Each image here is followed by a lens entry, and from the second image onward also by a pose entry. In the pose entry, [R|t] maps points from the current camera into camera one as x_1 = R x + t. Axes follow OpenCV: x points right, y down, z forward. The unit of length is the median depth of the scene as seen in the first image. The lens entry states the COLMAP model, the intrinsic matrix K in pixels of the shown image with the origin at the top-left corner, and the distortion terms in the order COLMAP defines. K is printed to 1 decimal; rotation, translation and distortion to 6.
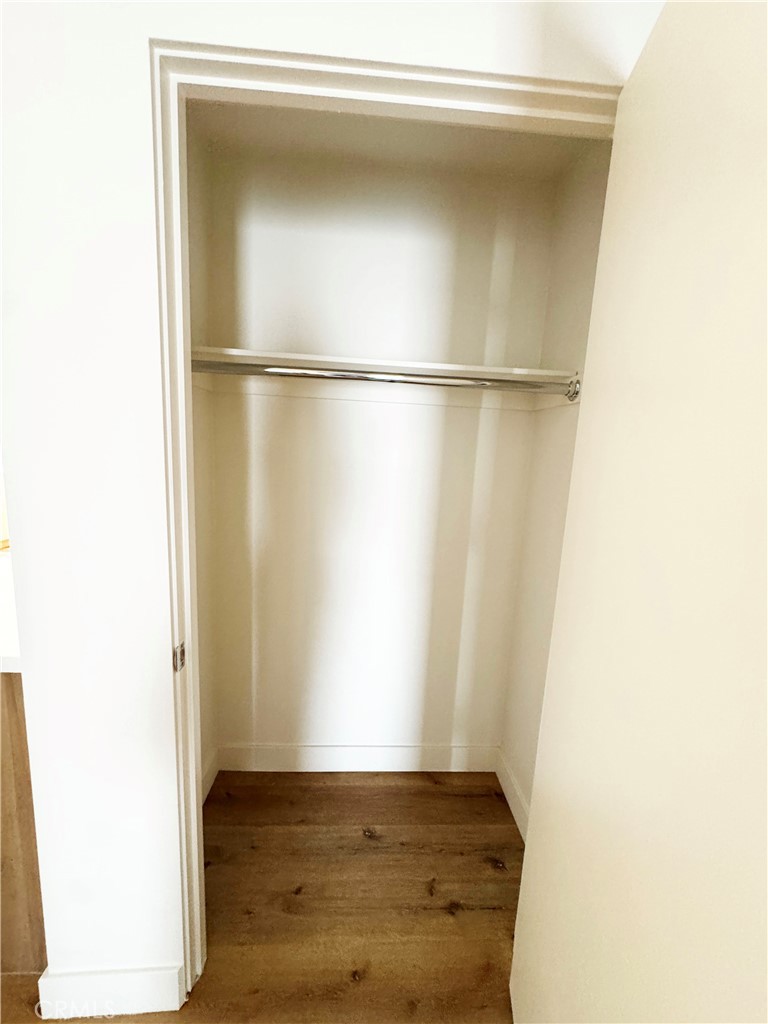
lens RADIAL K [[414.6, 0, 386.5], [0, 414.6, 516.1], [0, 0, 1]] dist [-0.006238, 0.001055]
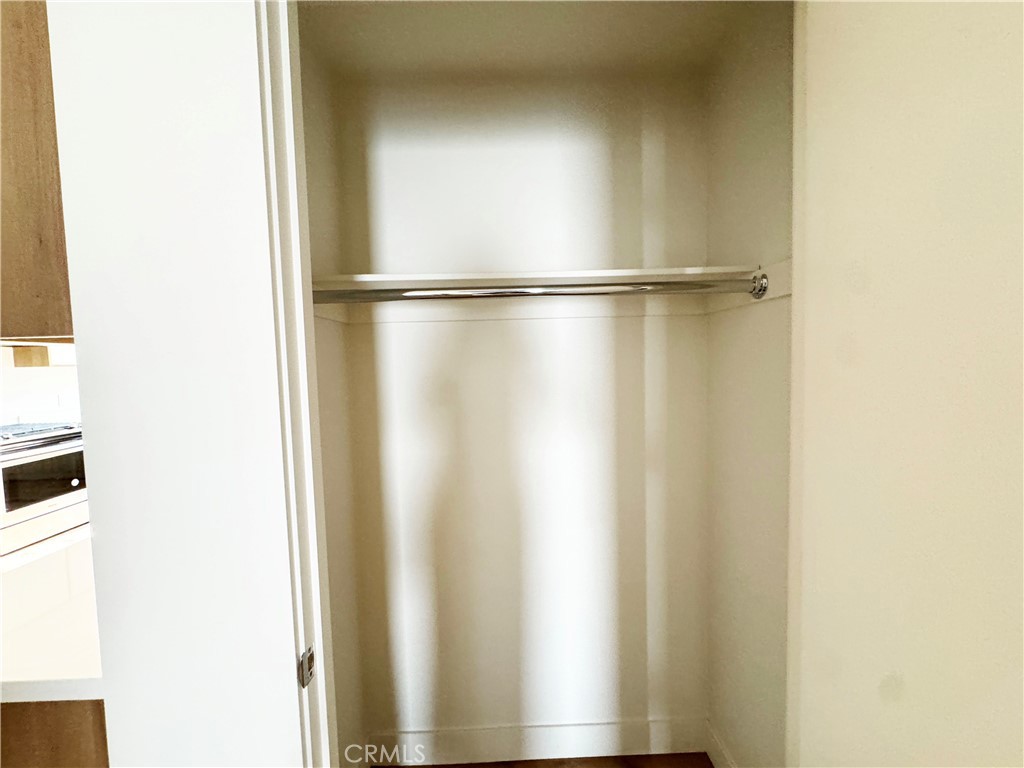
lens RADIAL K [[414.6, 0, 514.3], [0, 414.6, 382.6], [0, 0, 1]] dist [-0.006238, 0.001055]
pose [[0.996270, -0.078063, -0.036776, -0.032099], [0.073724, 0.991480, -0.107392, -0.048805], [0.044846, 0.104280, 0.993536, 0.137361]]
